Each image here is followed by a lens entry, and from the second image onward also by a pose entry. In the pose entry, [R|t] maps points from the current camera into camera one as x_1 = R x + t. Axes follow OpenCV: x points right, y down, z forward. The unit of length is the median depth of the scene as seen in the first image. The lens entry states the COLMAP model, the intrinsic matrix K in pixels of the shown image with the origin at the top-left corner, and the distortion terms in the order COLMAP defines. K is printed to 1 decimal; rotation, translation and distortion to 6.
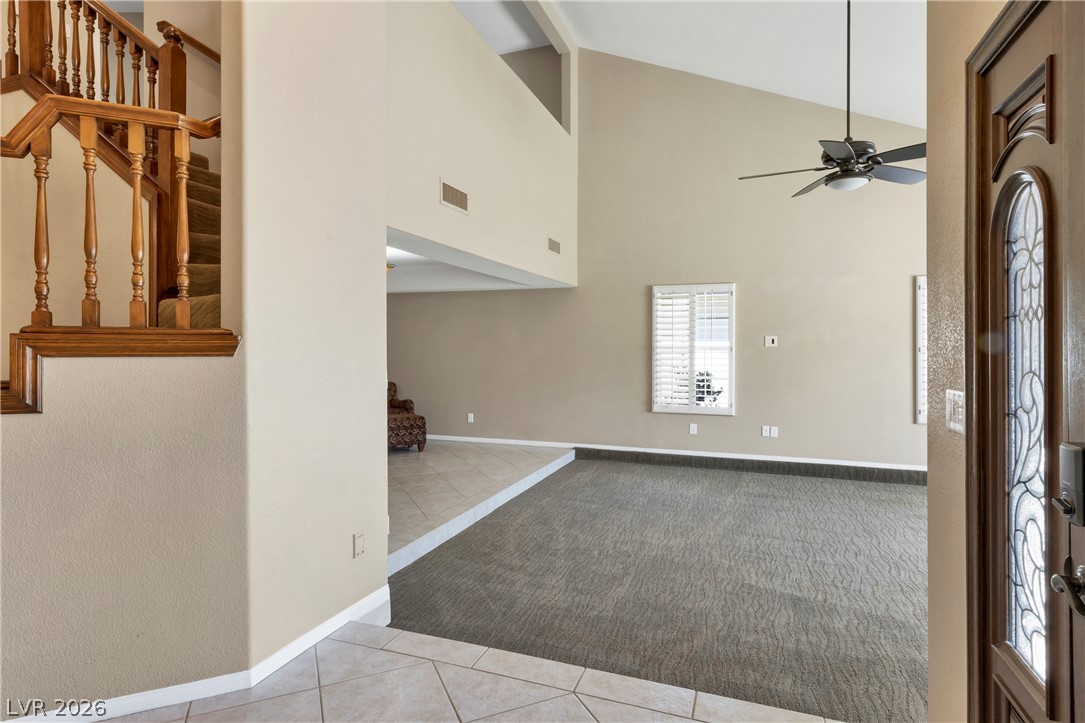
lens RADIAL K [[568.2, 0, 551.3], [0, 568.2, 352.7], [0, 0, 1]] dist [0.010760, -0.002512]
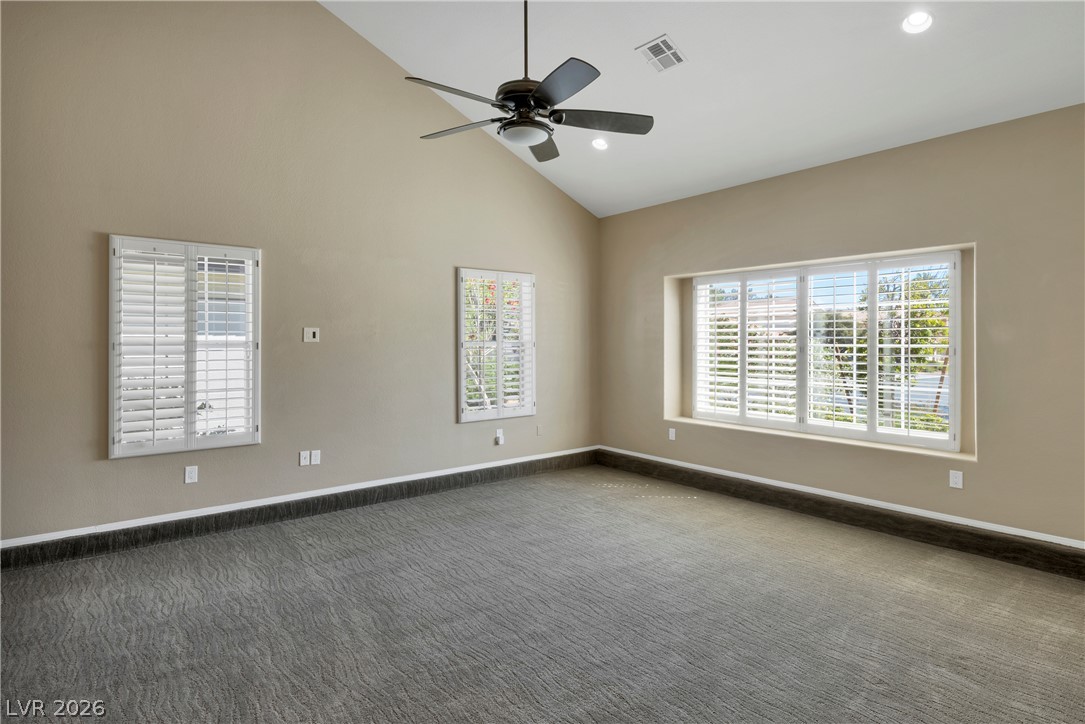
lens RADIAL K [[568.2, 0, 532.3], [0, 568.2, 344.1], [0, 0, 1]] dist [0.010760, -0.002512]
pose [[0.513428, -0.005261, 0.858117, -0.134384], [0.009016, 0.999959, 0.000736, -0.008191], [-0.858085, 0.007359, 0.513454, 0.514988]]
